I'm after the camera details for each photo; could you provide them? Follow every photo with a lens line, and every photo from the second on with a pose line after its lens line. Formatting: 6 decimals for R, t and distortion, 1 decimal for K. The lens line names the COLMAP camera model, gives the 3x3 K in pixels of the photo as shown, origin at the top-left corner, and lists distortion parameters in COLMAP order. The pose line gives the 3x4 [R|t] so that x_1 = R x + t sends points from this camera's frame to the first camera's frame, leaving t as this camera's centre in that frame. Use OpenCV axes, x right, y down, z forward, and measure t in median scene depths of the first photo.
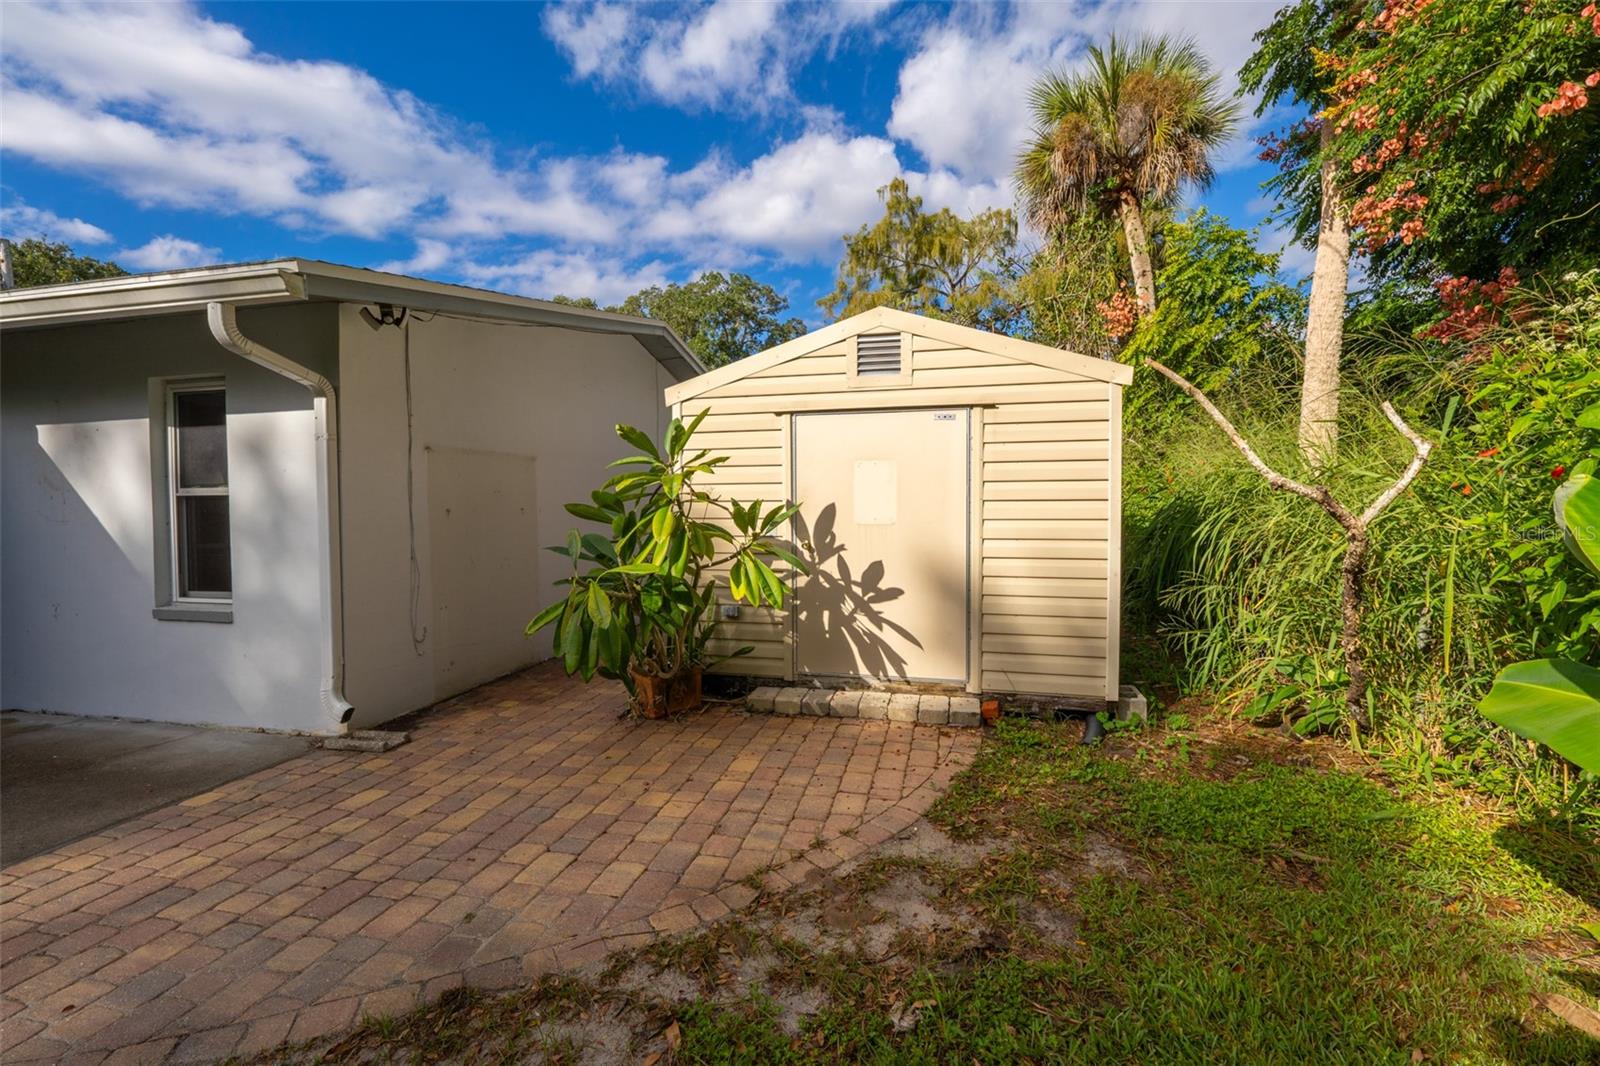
lens RADIAL K [[663.1, 0, 795.5], [0, 663.1, 524.7], [0, 0, 1]] dist [0.000752, 0.000045]
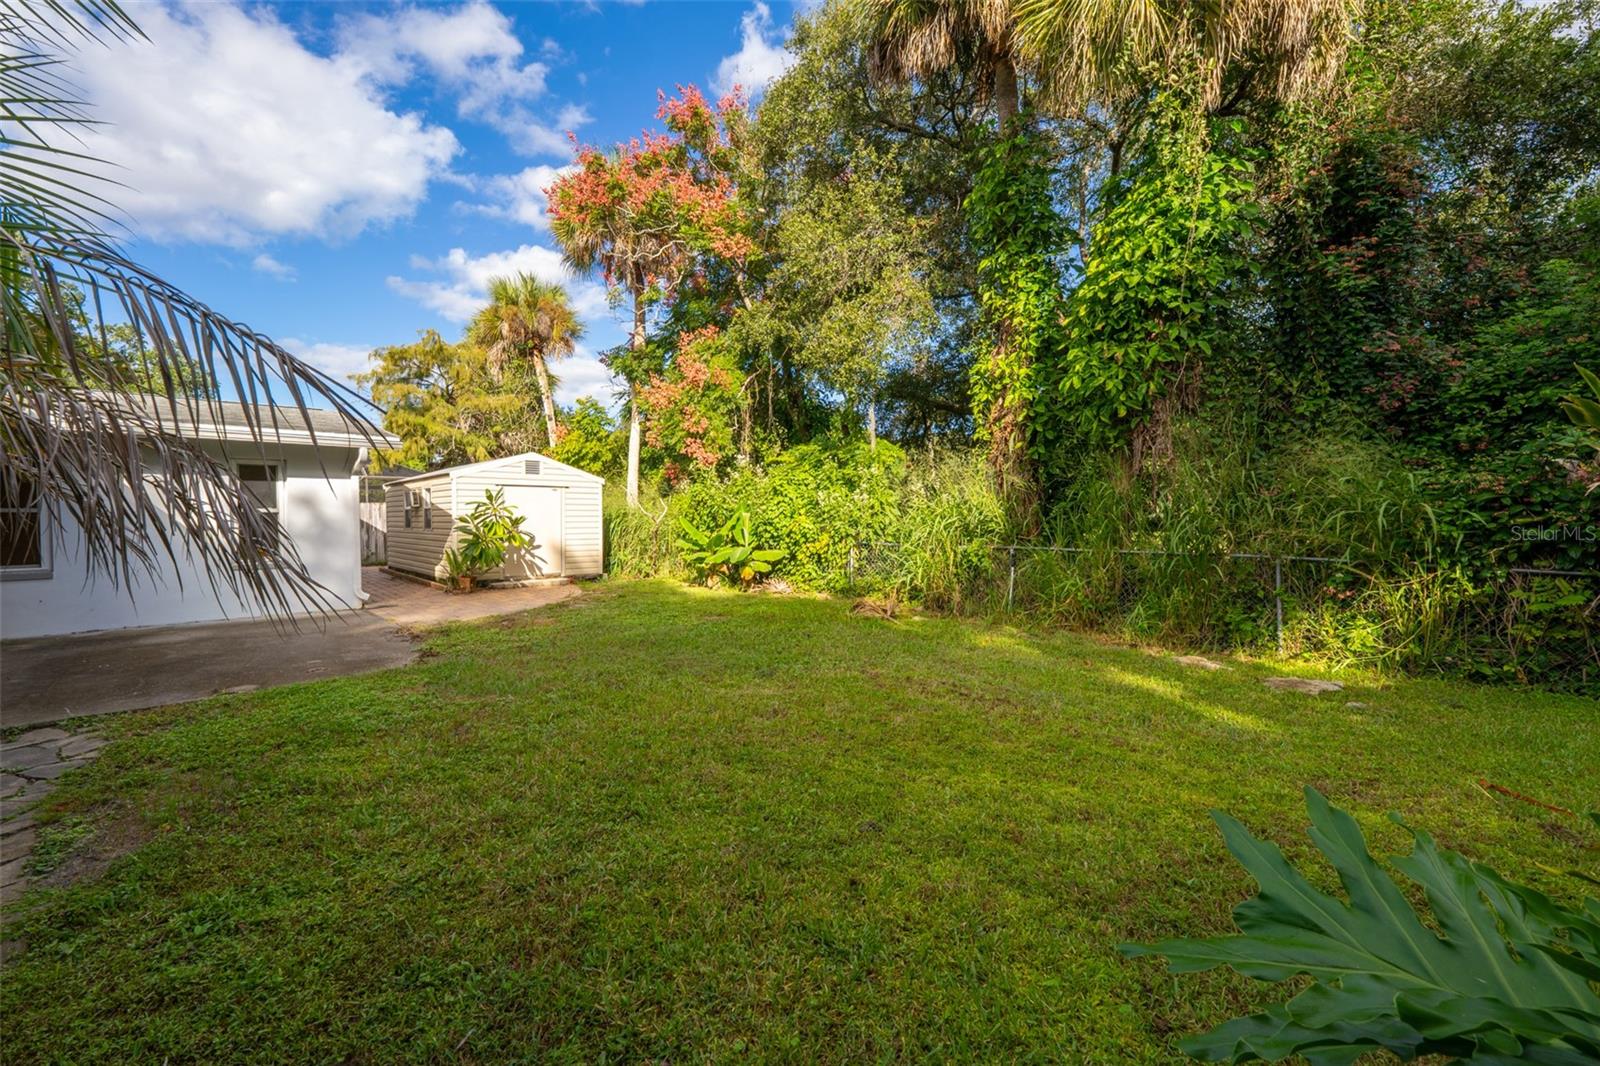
lens RADIAL K [[663.1, 0, 796.5], [0, 663.1, 526.2], [0, 0, 1]] dist [0.000752, 0.000045]
pose [[0.552279, -0.007437, 0.833626, -1.732548], [0.022103, 0.999739, -0.005724, 0.053097], [-0.833366, 0.021587, 0.552299, -1.667149]]
